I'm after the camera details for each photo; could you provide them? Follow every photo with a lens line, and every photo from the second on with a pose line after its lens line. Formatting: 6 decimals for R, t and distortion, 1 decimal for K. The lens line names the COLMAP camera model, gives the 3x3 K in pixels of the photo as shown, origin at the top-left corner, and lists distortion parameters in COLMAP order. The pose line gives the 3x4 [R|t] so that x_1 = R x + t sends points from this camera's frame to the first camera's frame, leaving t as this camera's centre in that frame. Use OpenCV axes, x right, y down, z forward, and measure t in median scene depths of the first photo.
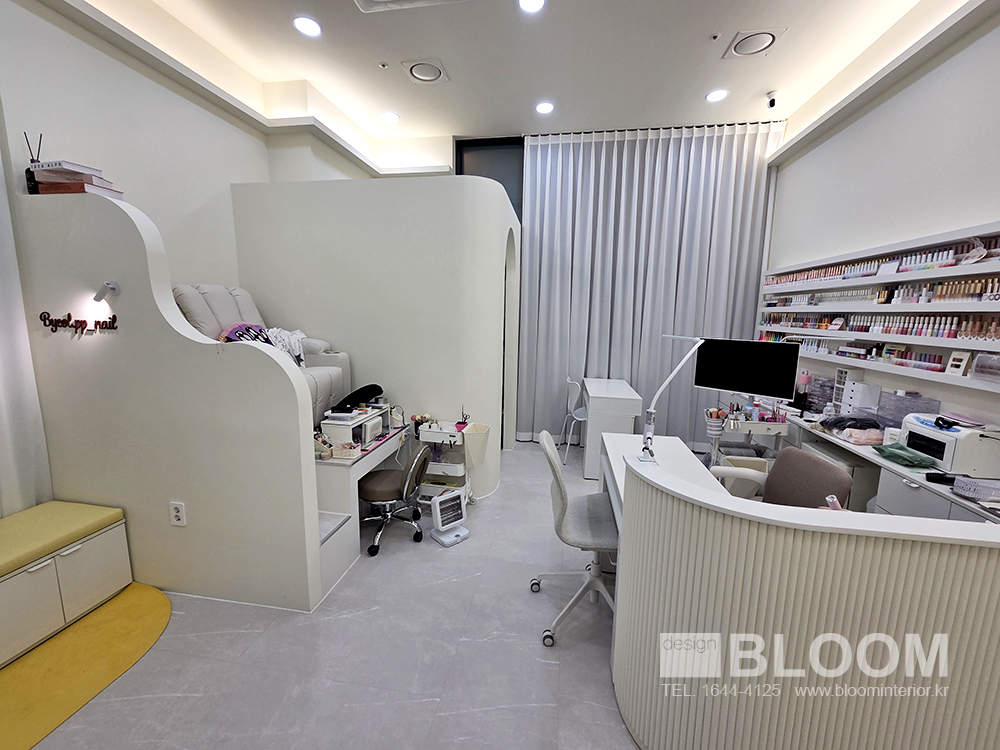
lens RADIAL K [[408.1, 0, 500.2], [0, 408.1, 374.0], [0, 0, 1]] dist [0.003024, 0.000026]
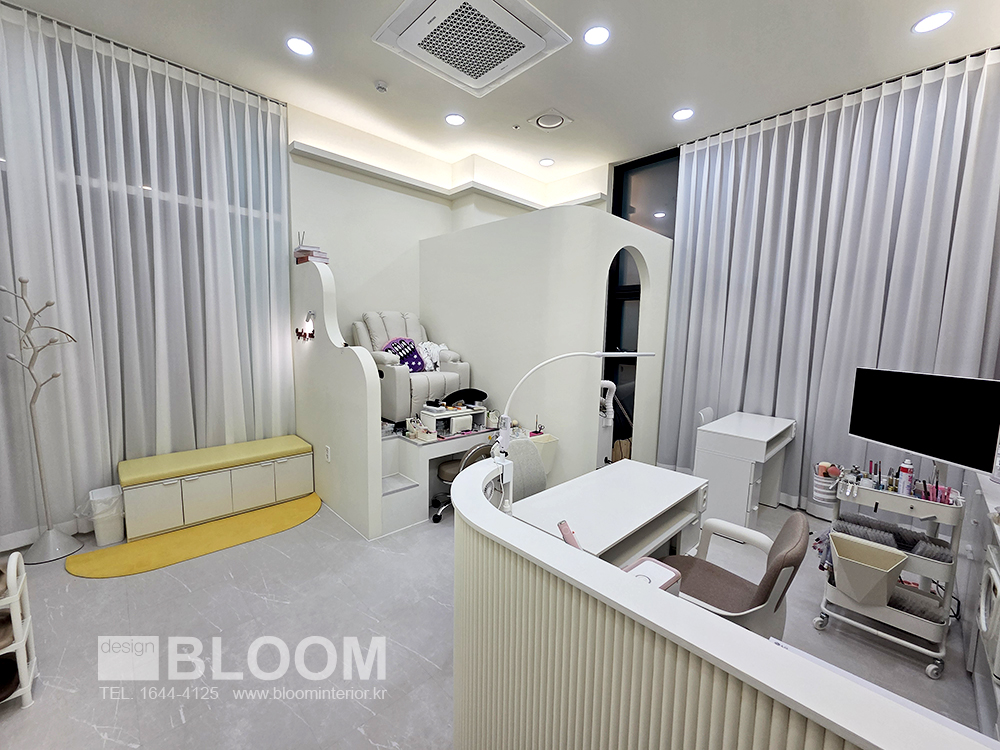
lens RADIAL K [[408.1, 0, 500.2], [0, 408.1, 374.0], [0, 0, 1]] dist [0.003024, 0.000026]
pose [[0.802442, 0.065070, -0.593172, 0.521754], [-0.099609, 0.994696, -0.025634, 0.005162], [0.588358, 0.079656, 0.804667, 0.071454]]
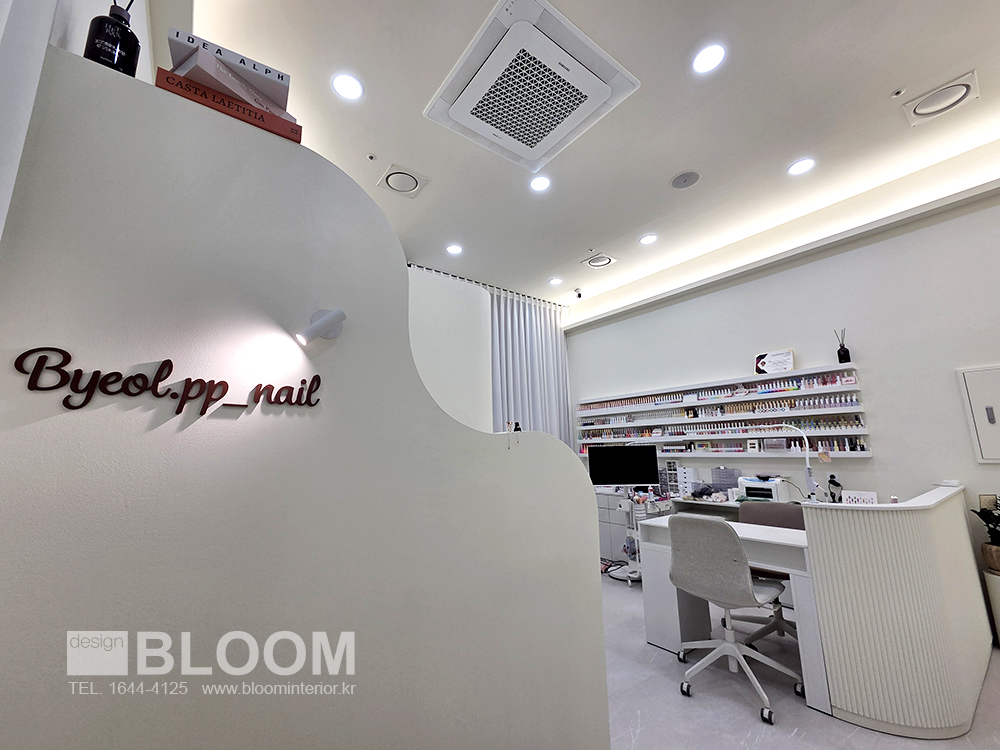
lens RADIAL K [[408.1, 0, 500.2], [0, 408.1, 374.0], [0, 0, 1]] dist [0.003024, 0.000026]
pose [[0.684180, 0.106044, 0.721562, -0.834183], [0.139371, 0.952129, -0.272079, 0.007103], [-0.715872, 0.286716, 0.636648, 0.405892]]
